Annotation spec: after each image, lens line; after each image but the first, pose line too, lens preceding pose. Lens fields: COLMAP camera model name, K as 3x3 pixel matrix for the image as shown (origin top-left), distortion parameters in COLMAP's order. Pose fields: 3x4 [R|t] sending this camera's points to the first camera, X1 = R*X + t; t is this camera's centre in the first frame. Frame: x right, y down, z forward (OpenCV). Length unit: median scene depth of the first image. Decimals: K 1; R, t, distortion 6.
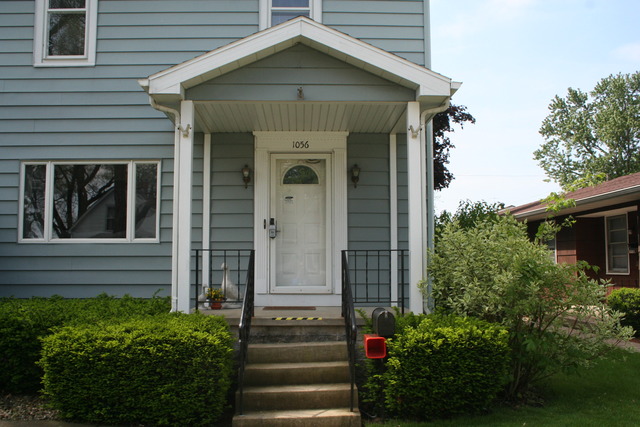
lens RADIAL K [[658.2, 0, 317.5], [0, 658.2, 215.8], [0, 0, 1]] dist [-0.011194, 0.000000]
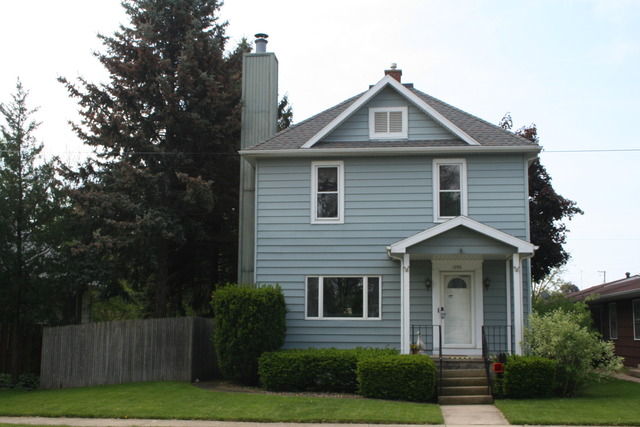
lens RADIAL K [[850.0, 0, 324.4], [0, 850.0, 210.3], [0, 0, 1]] dist [-0.024738, 0.000000]
pose [[0.992529, -0.008479, -0.121715, -0.105182], [0.000433, 0.997821, -0.065979, -0.111660], [0.122009, 0.065433, 0.990370, -1.440991]]
